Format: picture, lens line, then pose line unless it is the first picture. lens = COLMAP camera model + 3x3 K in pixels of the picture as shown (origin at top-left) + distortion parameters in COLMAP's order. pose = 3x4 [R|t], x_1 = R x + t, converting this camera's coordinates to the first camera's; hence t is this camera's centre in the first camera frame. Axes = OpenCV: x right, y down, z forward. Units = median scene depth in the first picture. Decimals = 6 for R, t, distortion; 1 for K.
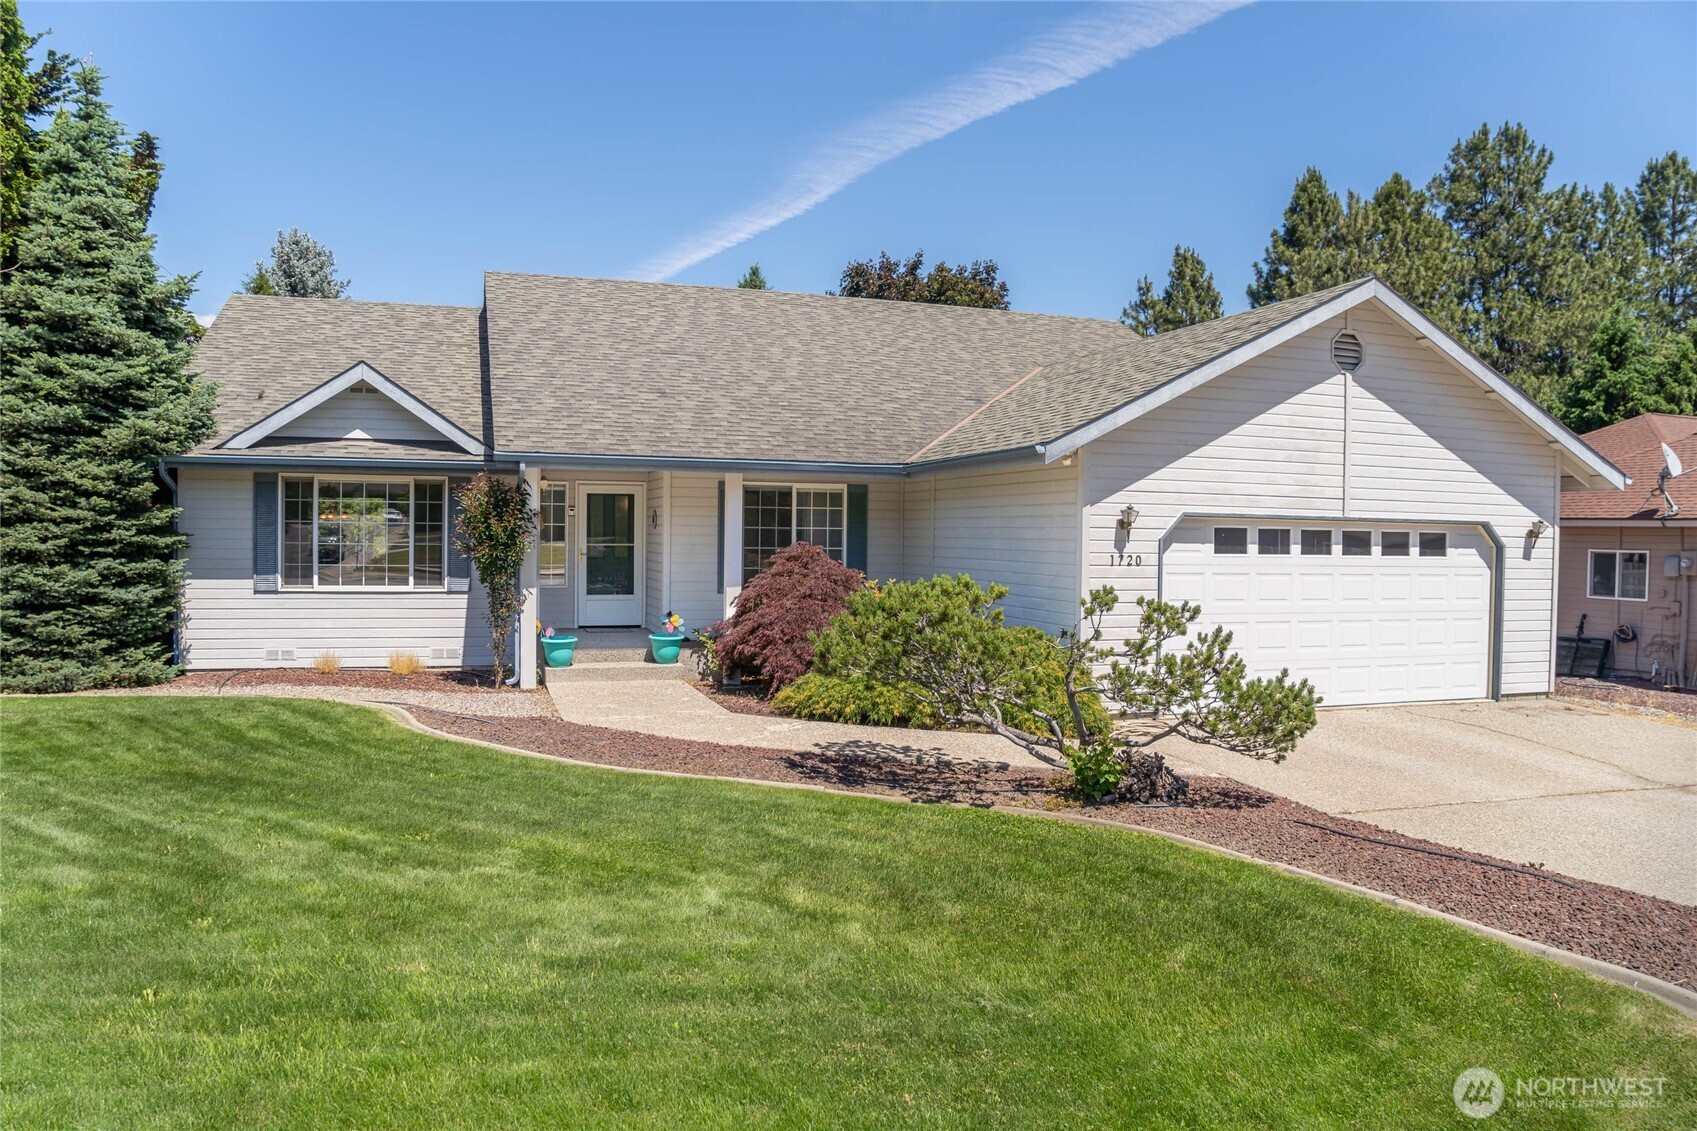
lens RADIAL K [[1158.4, 0, 848.5], [0, 1158.4, 565.5], [0, 0, 1]] dist [-0.099457, 0.001584]
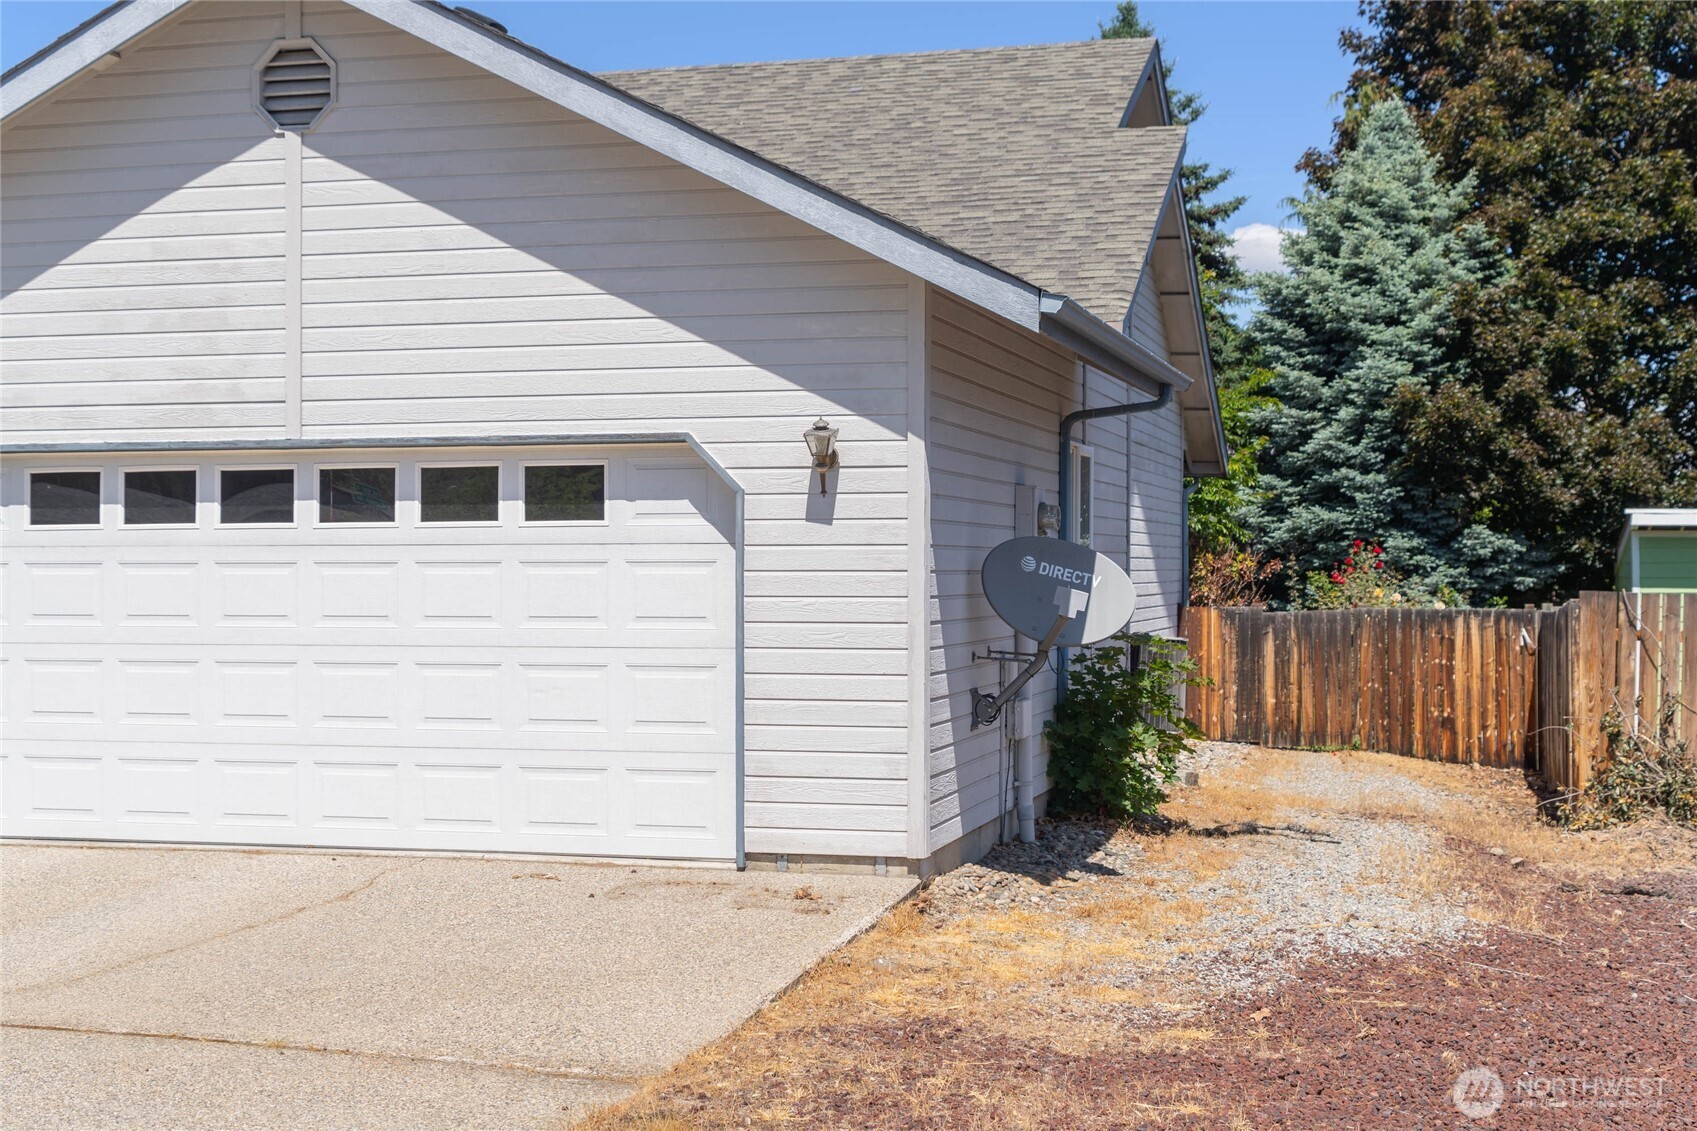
lens RADIAL K [[2341.9, 0, 848.5], [0, 2341.9, 565.5], [0, 0, 1]] dist [-0.012245, 0.043962]
pose [[0.841634, -0.017355, -0.539770, 0.995870], [0.001121, 0.999537, -0.030390, 0.033521], [0.540047, 0.024972, 0.841264, 0.271936]]
